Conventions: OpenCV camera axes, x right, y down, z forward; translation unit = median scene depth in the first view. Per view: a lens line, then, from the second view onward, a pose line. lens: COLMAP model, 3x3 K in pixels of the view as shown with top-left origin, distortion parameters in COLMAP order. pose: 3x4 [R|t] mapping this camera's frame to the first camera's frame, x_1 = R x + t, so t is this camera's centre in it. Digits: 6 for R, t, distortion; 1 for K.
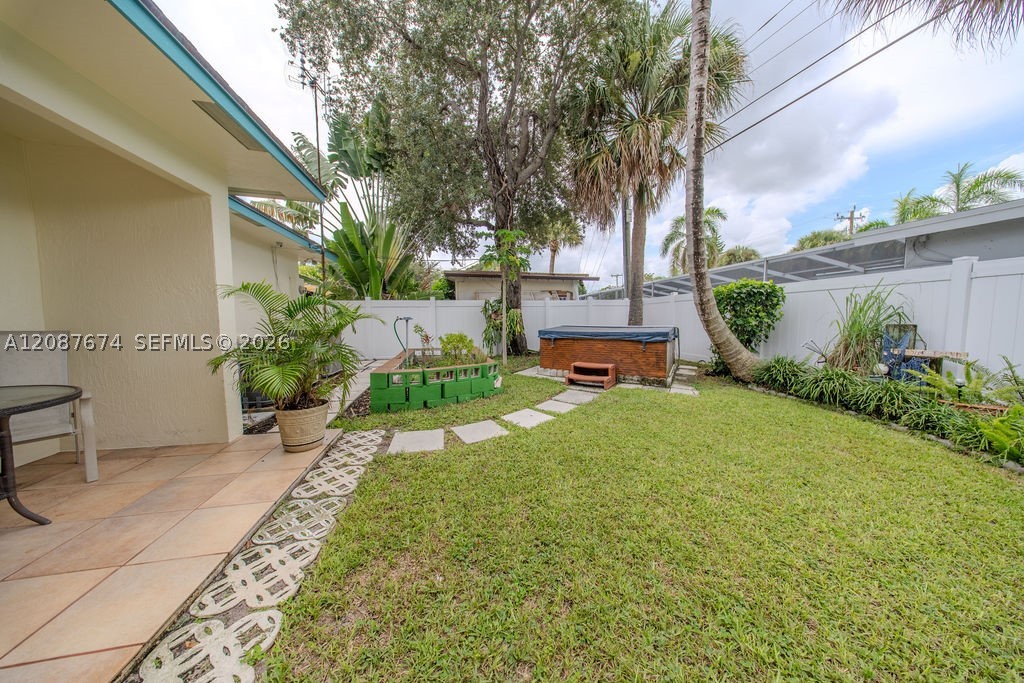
lens RADIAL K [[303.0, 0, 510.7], [0, 303.0, 338.5], [0, 0, 1]] dist [-0.004094, -0.000015]
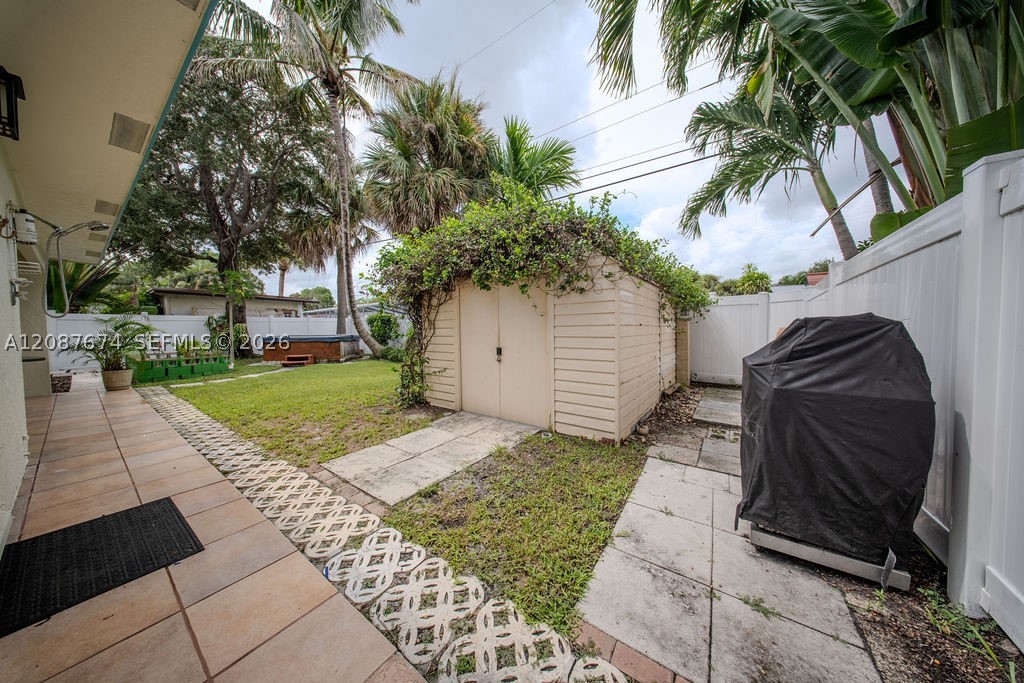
lens RADIAL K [[303.0, 0, 510.7], [0, 303.0, 338.5], [0, 0, 1]] dist [-0.004094, -0.000015]
pose [[0.726485, -0.019242, 0.686913, -0.048409], [0.047738, 0.998606, -0.022515, 0.076202], [-0.685522, 0.049149, 0.726391, -1.064495]]
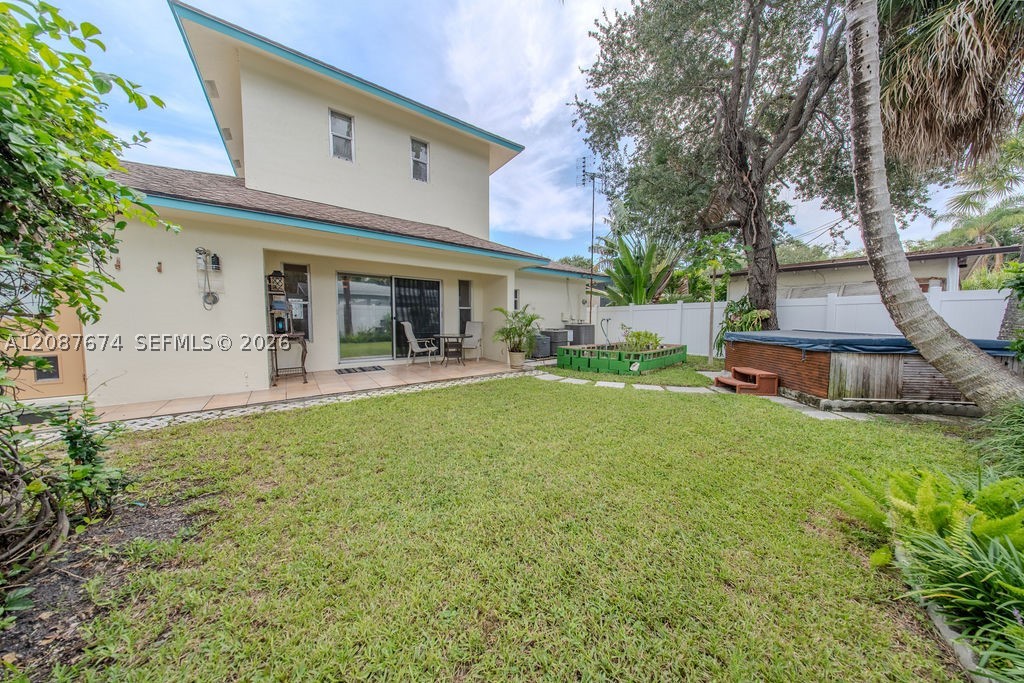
lens RADIAL K [[303.0, 0, 510.7], [0, 303.0, 338.5], [0, 0, 1]] dist [-0.004094, -0.000015]
pose [[0.408623, 0.066316, -0.910291, 0.710493], [-0.066860, 0.996852, 0.042609, -0.002243], [0.910251, 0.043451, 0.411771, -0.053274]]
